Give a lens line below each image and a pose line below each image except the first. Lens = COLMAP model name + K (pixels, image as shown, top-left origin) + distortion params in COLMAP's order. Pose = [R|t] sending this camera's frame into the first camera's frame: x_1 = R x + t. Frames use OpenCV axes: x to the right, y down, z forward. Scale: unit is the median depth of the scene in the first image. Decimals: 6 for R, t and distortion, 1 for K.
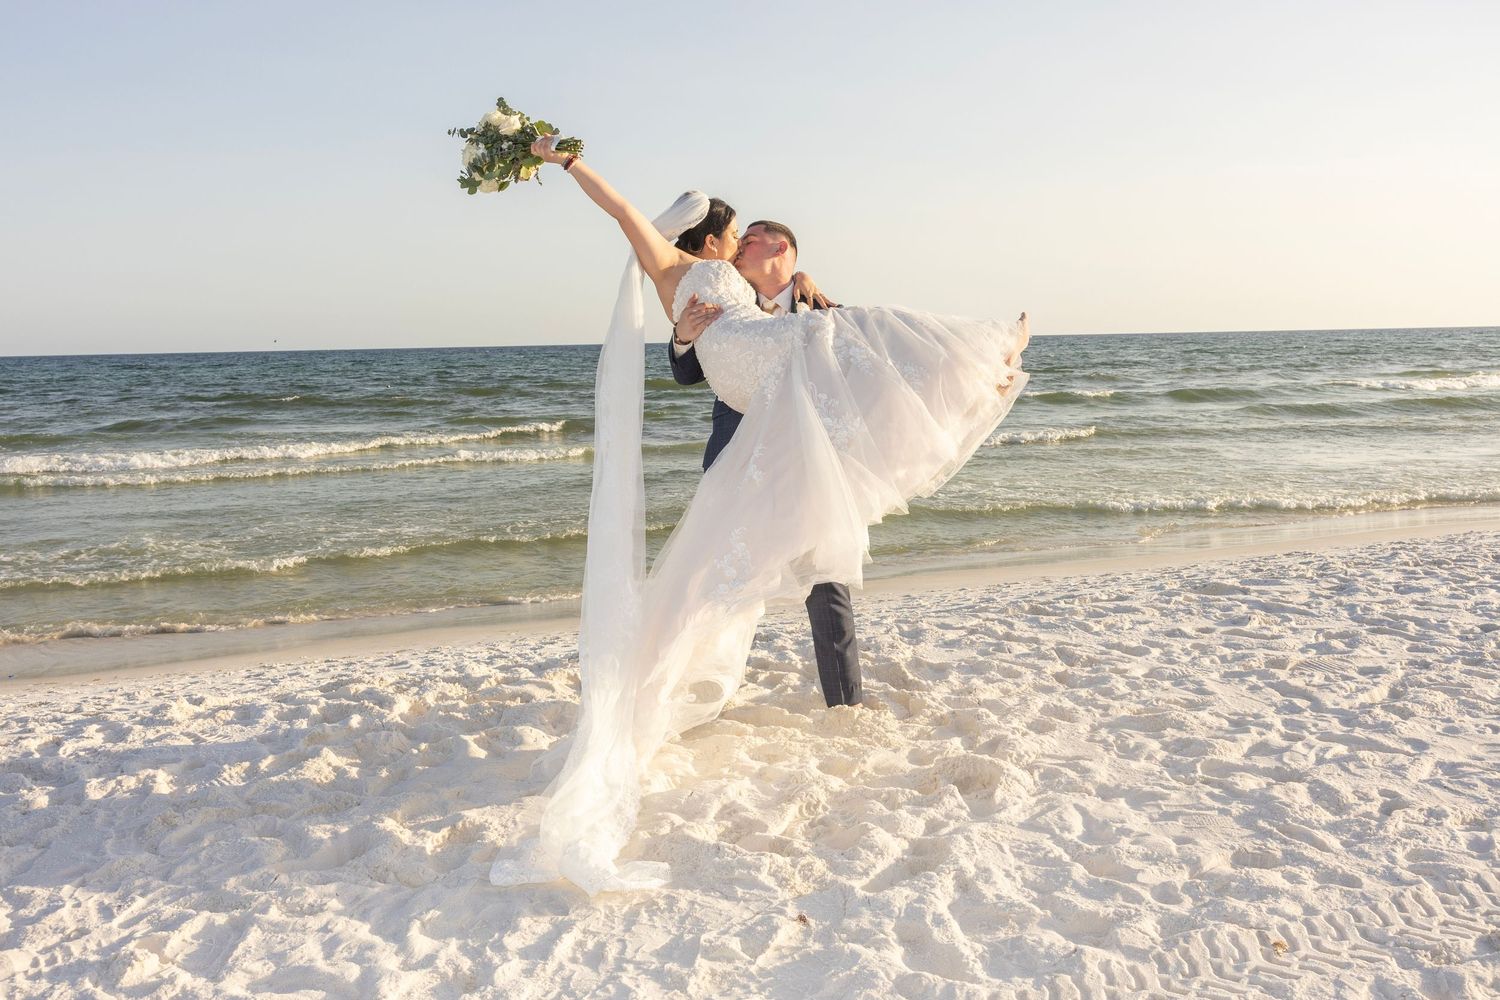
lens RADIAL K [[1375.5, 0, 755.2], [0, 1375.5, 495.2], [0, 0, 1]] dist [0.012524, 0.000000]
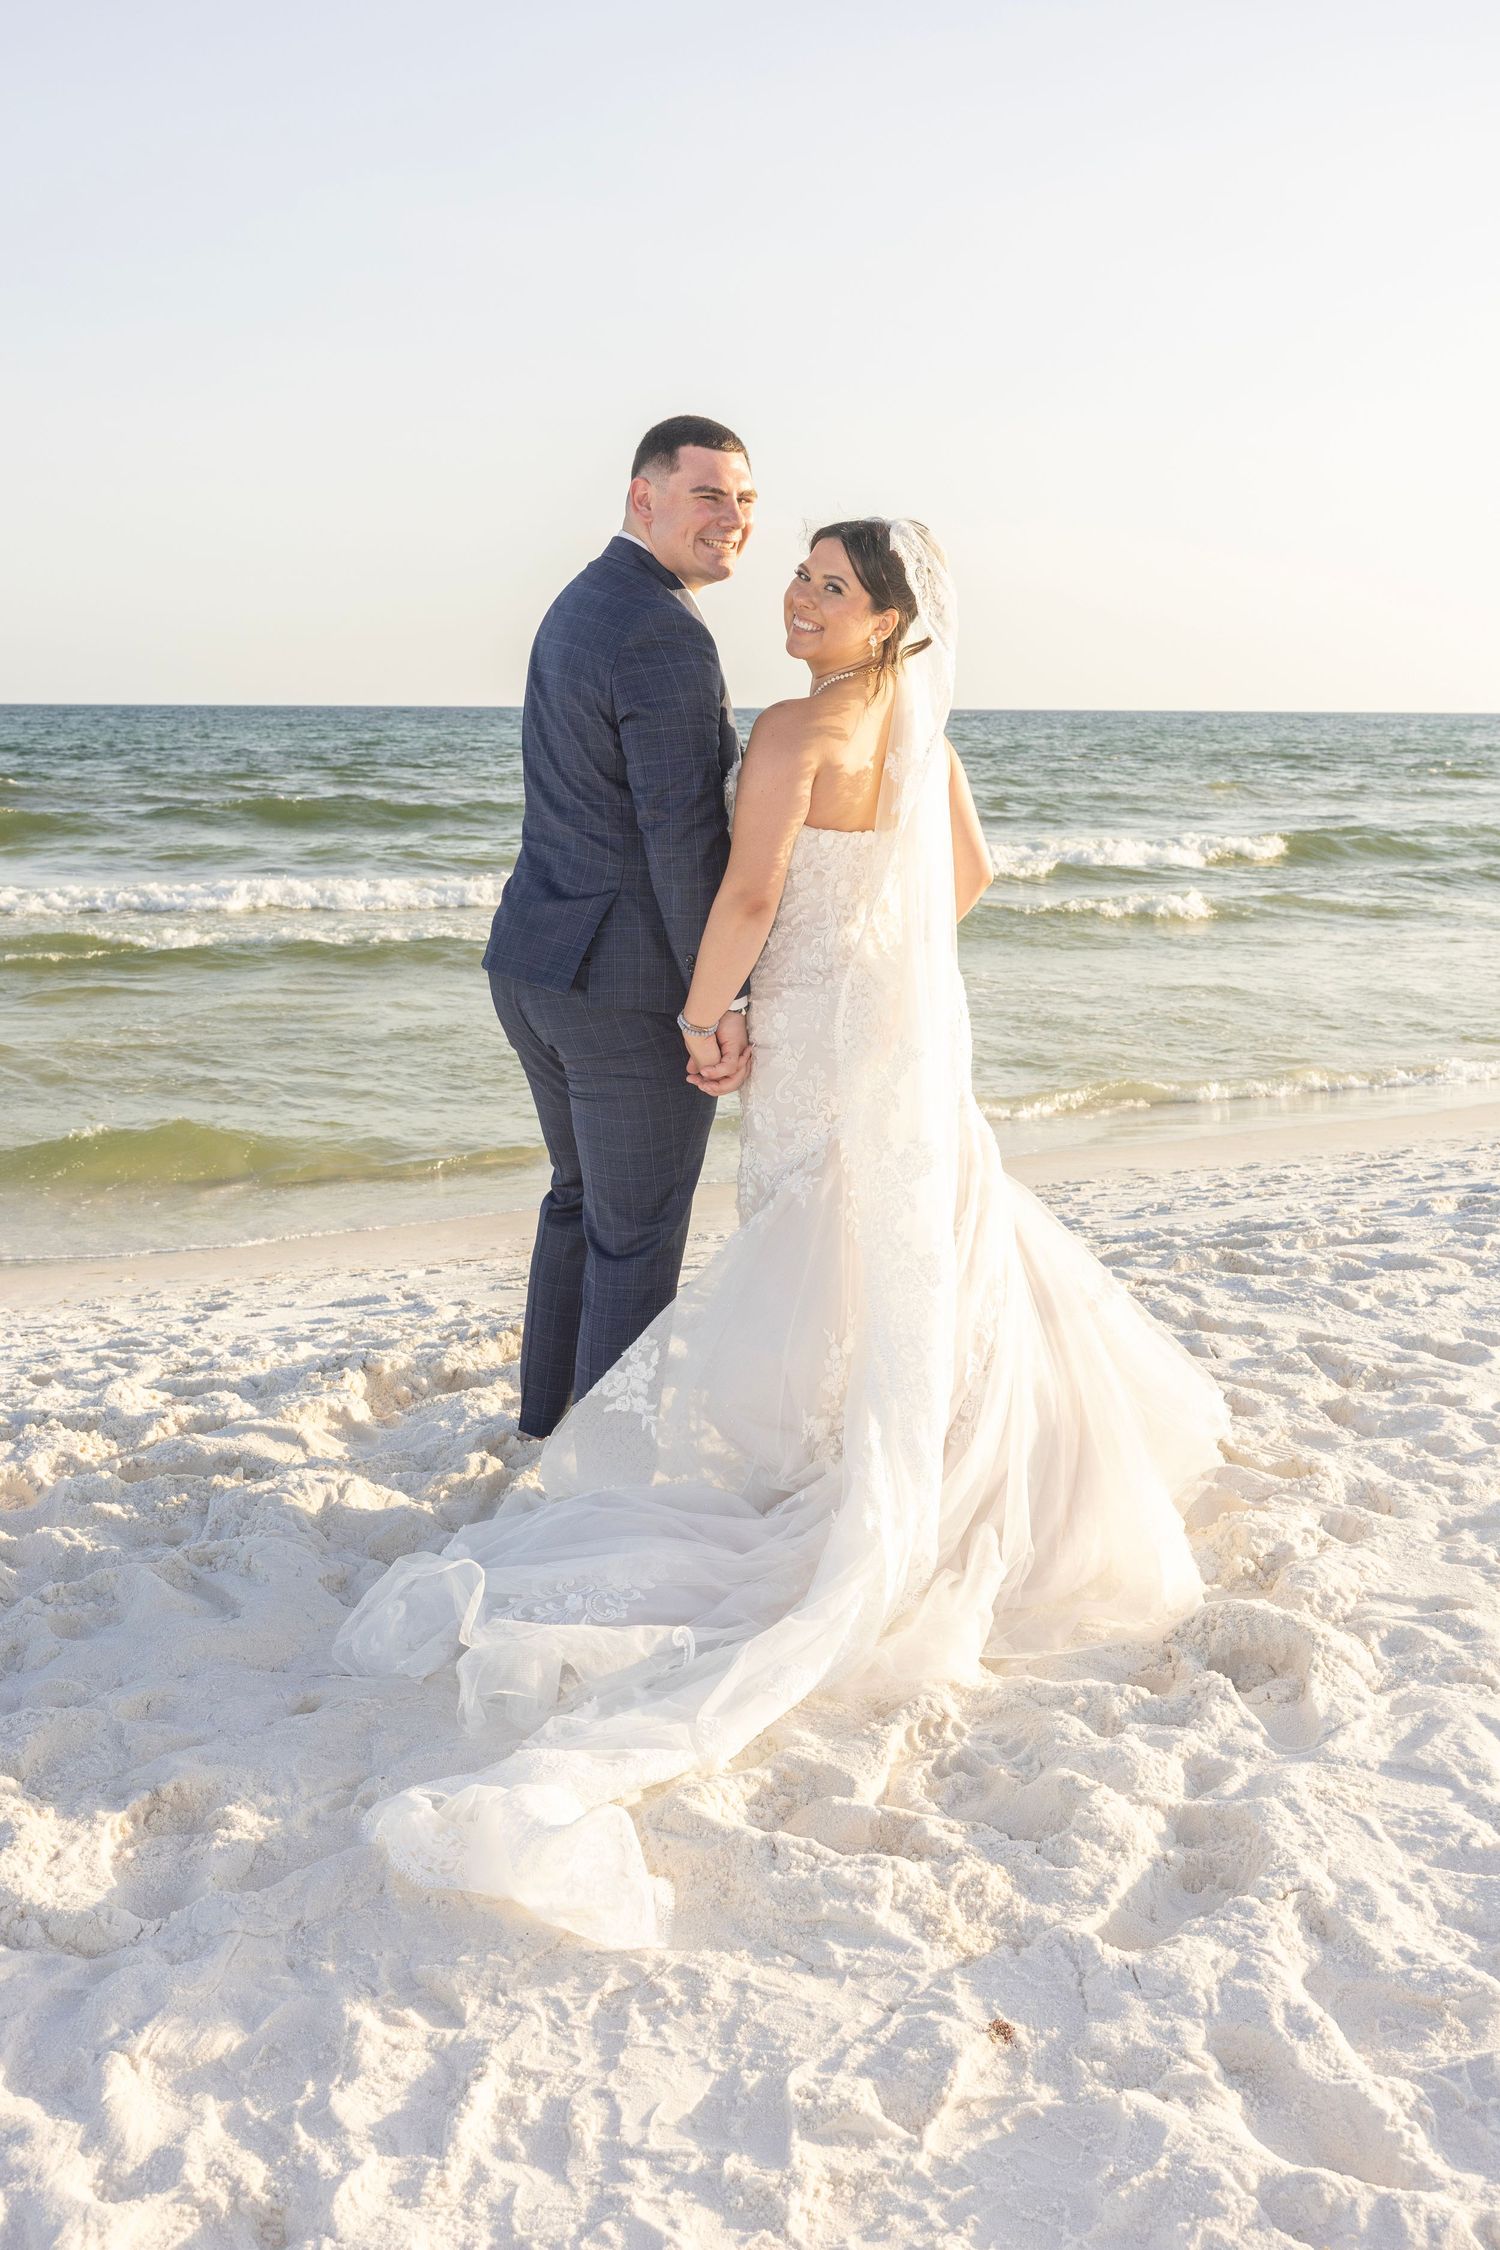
lens RADIAL K [[2448.8, 0, 747.9], [0, 2448.8, 1136.4], [0, 0, 1]] dist [0.011541, 0.000000]
pose [[0.993889, 0.007400, 0.110135, -0.128422], [-0.014162, 0.998053, 0.060744, -0.026367], [-0.109472, -0.061933, 0.992059, 0.220319]]
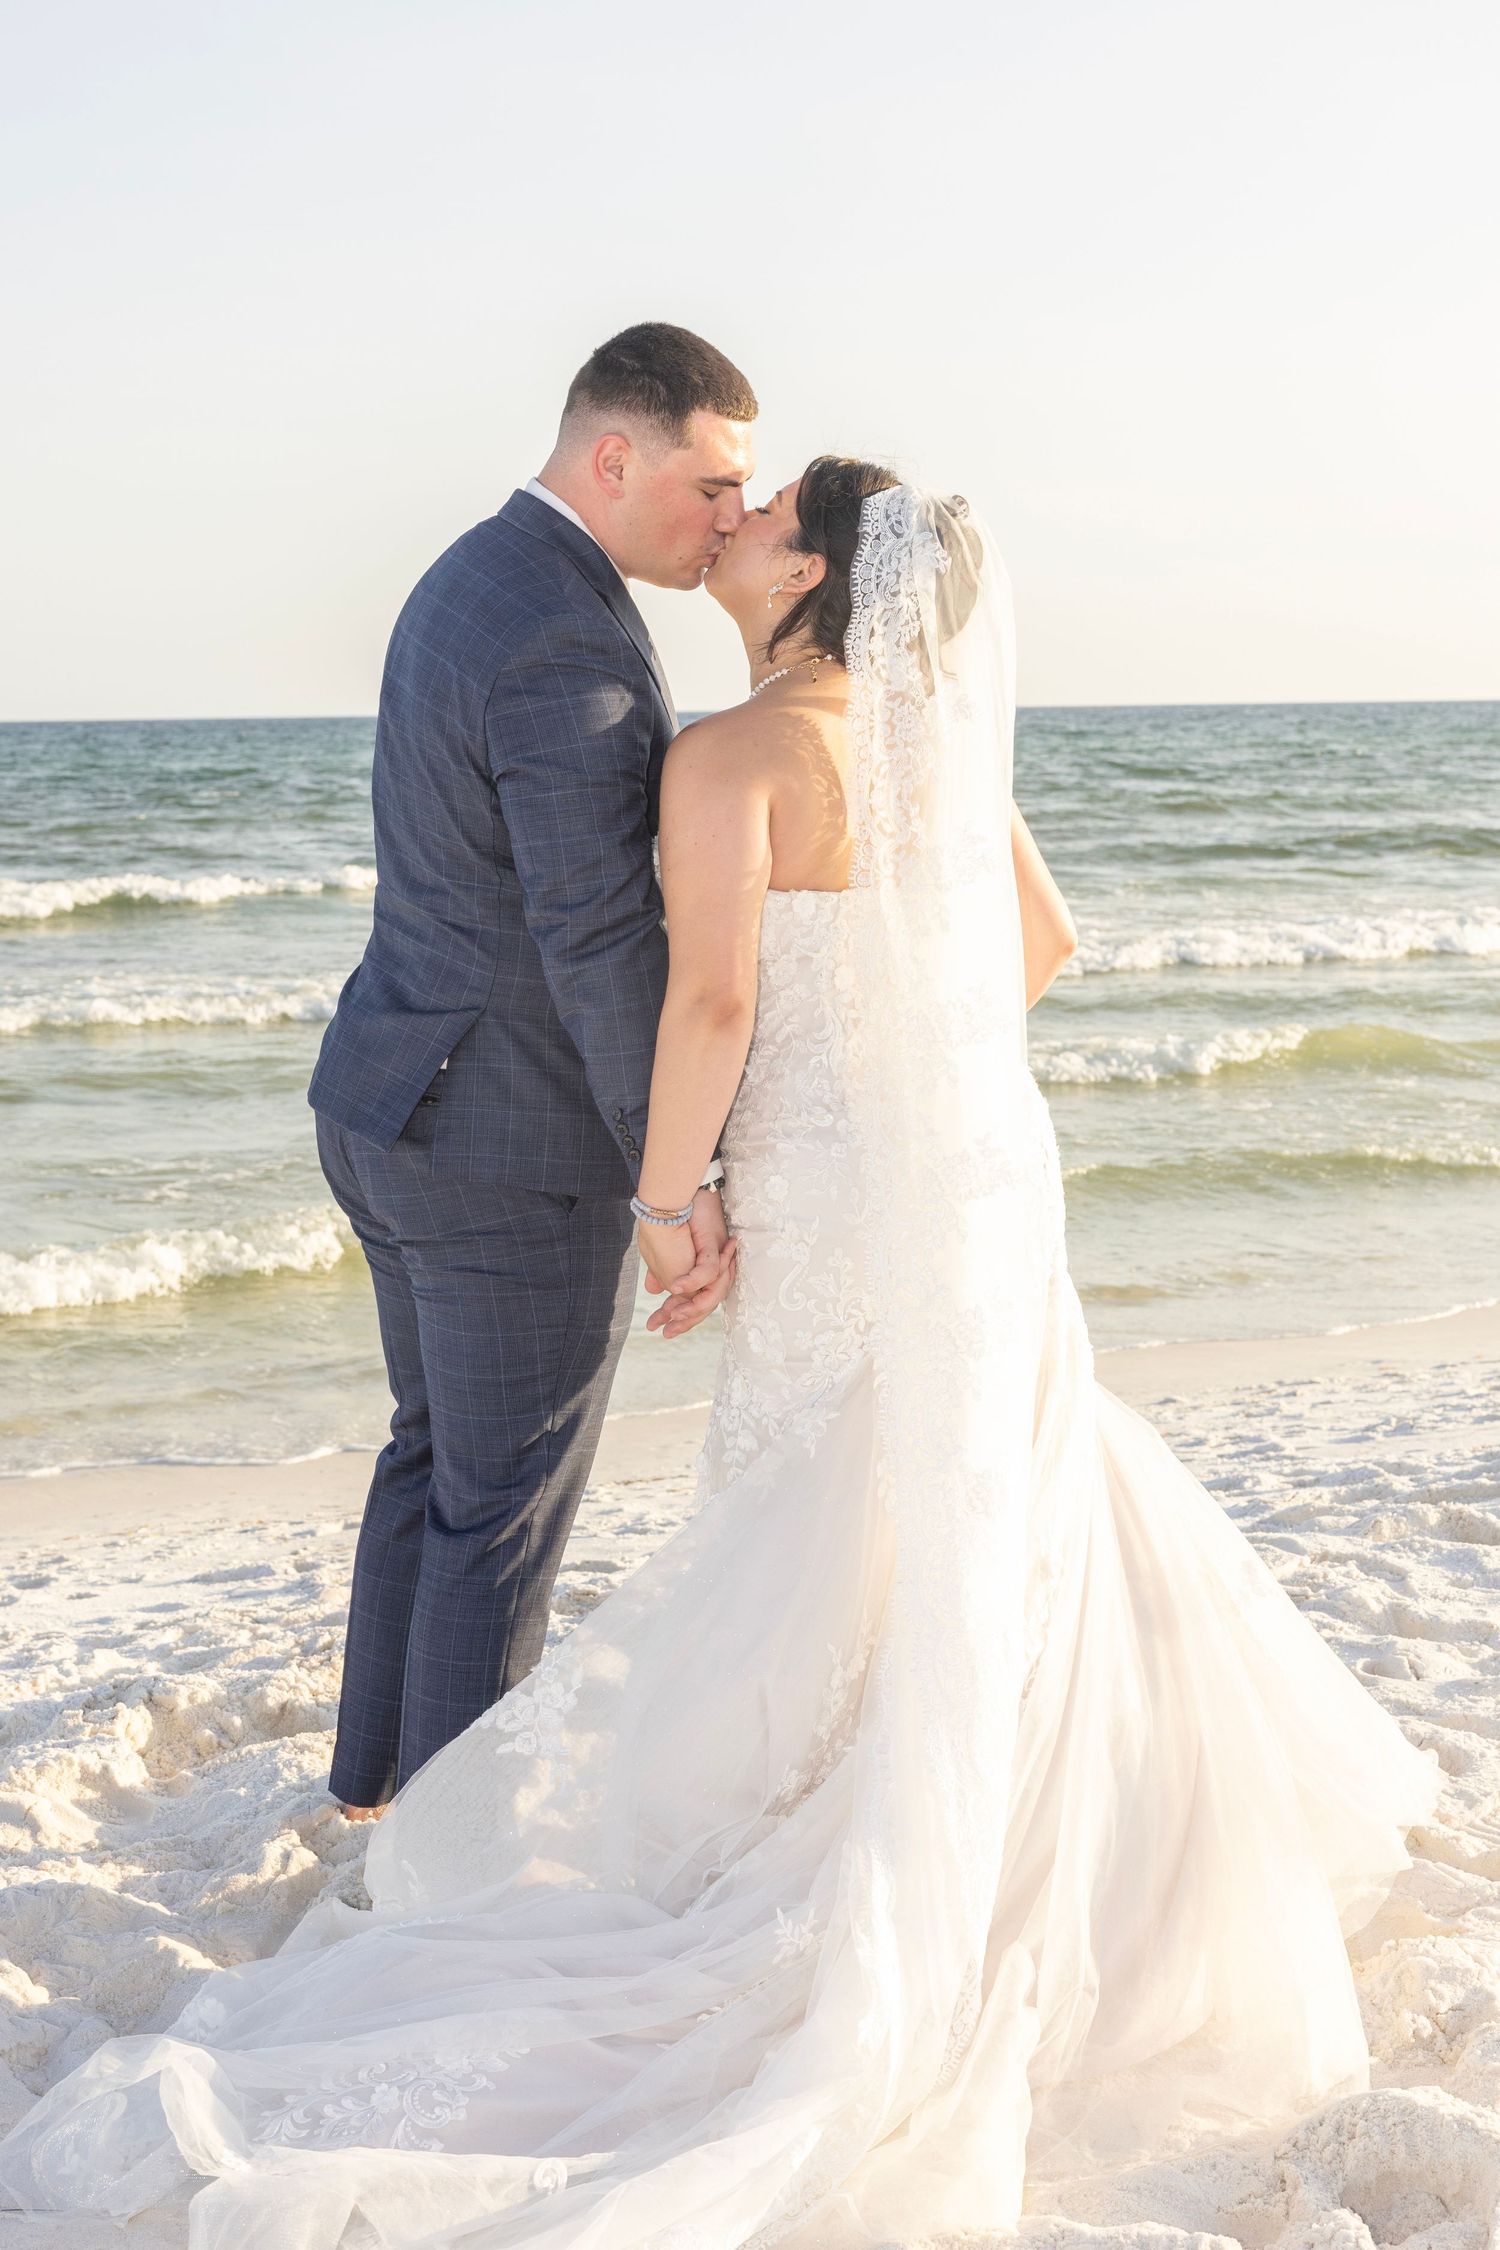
lens RADIAL K [[3353.3, 0, 746.3], [0, 3353.3, 1123.7], [0, 0, 1]] dist [0.034758, 0.000000]
pose [[0.998416, -0.000290, 0.056258, -0.036563], [-0.000357, 0.999934, 0.011486, -0.045601], [-0.056258, -0.011488, 0.998350, 0.304869]]
